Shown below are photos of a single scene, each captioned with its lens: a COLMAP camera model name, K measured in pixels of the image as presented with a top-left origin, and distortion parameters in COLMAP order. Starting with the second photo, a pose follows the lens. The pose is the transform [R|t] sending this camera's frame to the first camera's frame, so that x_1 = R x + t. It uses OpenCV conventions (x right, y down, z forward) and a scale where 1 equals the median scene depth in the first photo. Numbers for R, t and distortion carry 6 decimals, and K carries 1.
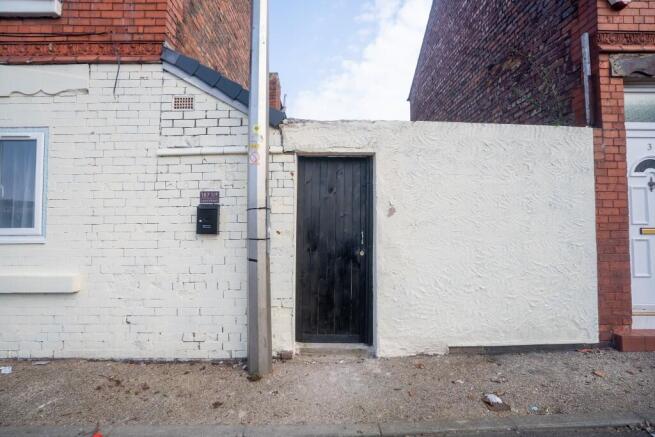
lens RADIAL K [[313.0, 0, 313.0], [0, 313.0, 216.7], [0, 0, 1]] dist [-0.070704, 0.030195]
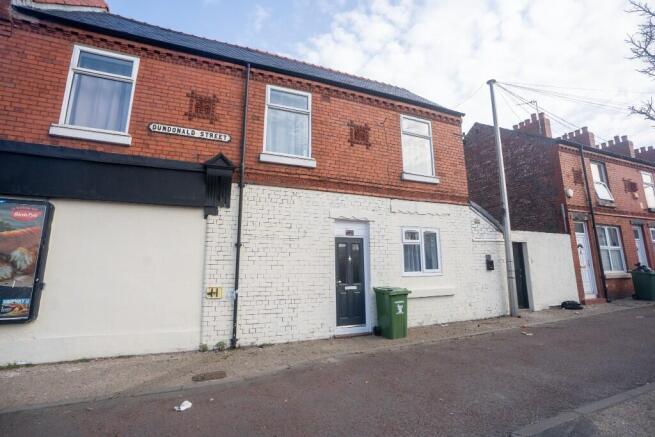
lens RADIAL K [[313.0, 0, 313.0], [0, 313.0, 216.7], [0, 0, 1]] dist [-0.070704, 0.030195]
pose [[0.932206, 0.054355, 0.357823, -2.744266], [-0.007194, 0.991246, -0.131832, -0.046593], [-0.361856, 0.120320, 0.924437, -0.989910]]
